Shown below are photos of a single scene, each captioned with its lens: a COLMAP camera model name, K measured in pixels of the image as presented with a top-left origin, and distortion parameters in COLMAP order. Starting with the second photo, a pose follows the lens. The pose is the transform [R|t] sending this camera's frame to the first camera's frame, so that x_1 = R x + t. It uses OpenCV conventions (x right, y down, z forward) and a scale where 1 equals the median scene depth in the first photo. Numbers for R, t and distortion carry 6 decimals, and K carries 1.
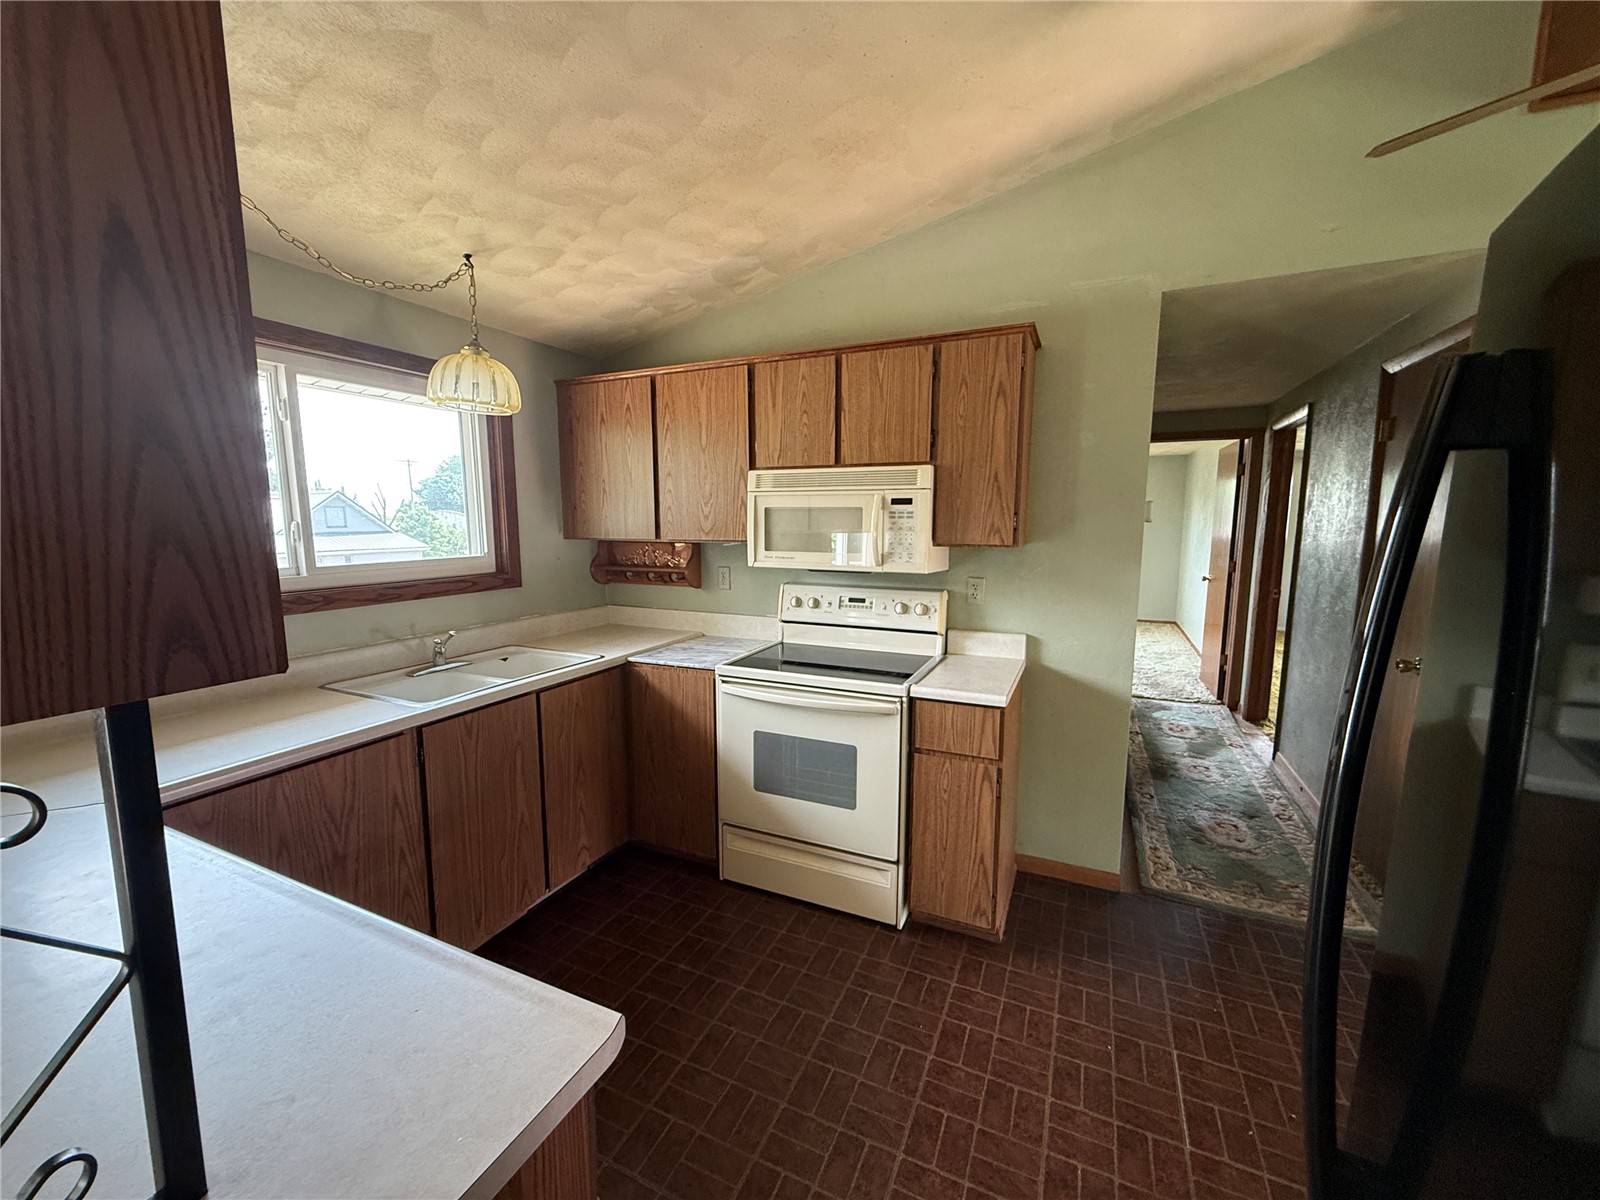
lens RADIAL K [[636.5, 0, 800.8], [0, 636.5, 600.4], [0, 0, 1]] dist [-0.000436, -0.000056]
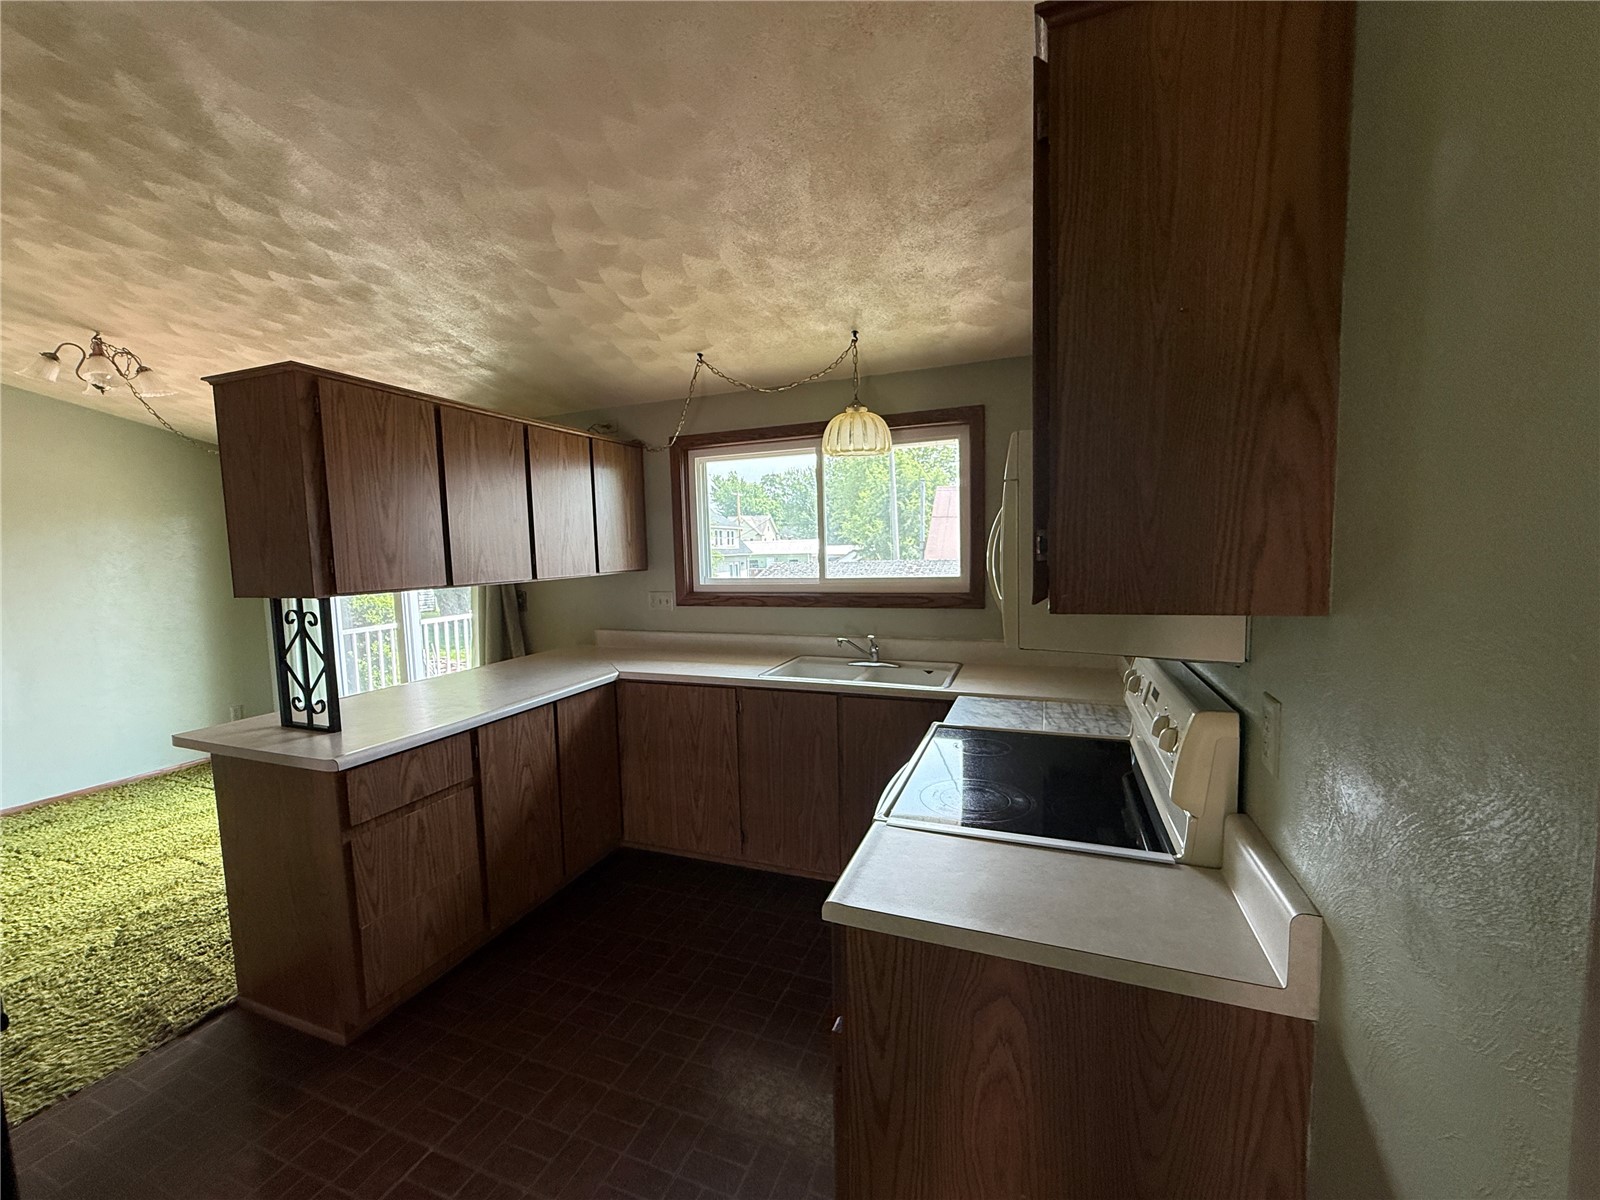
lens RADIAL K [[636.5, 0, 802.2], [0, 636.5, 601.0], [0, 0, 1]] dist [-0.000436, -0.000056]
pose [[0.064769, 0.078960, -0.994771, 0.728379], [-0.106395, 0.991729, 0.071792, -0.102170], [0.992212, 0.101188, 0.072635, 0.845785]]
